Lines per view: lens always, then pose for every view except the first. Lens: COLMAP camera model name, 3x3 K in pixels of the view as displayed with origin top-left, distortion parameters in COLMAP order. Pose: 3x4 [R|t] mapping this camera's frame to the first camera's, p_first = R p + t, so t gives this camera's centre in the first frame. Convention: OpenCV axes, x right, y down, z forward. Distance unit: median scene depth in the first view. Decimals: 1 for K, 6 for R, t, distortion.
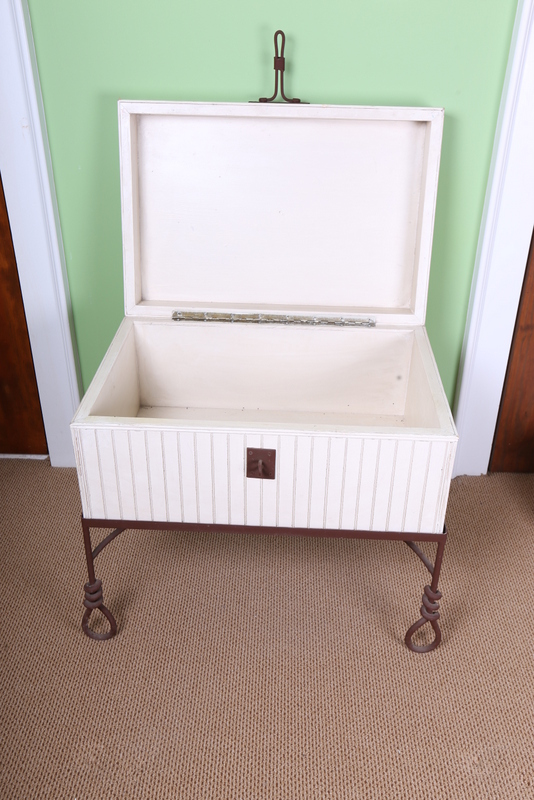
lens RADIAL K [[761.1, 0, 267.0], [0, 761.1, 400.0], [0, 0, 1]] dist [0.014087, 0.009962]
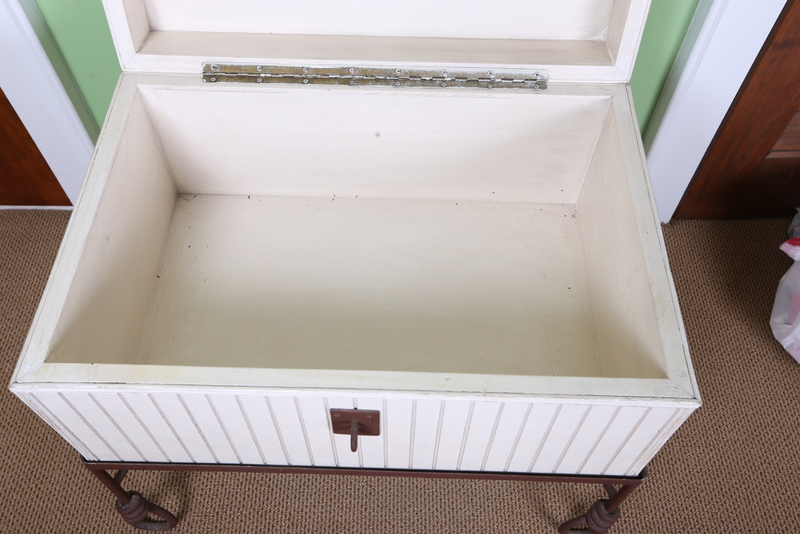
lens RADIAL K [[711.0, 0, 400.0], [0, 711.0, 267.0], [0, 0, 1]] dist [0.037292, 0.018935]
pose [[0.999701, -0.021442, 0.011757, 0.018279], [0.014158, 0.899512, 0.436666, -0.214961], [-0.019938, -0.436369, 0.899547, 0.437260]]
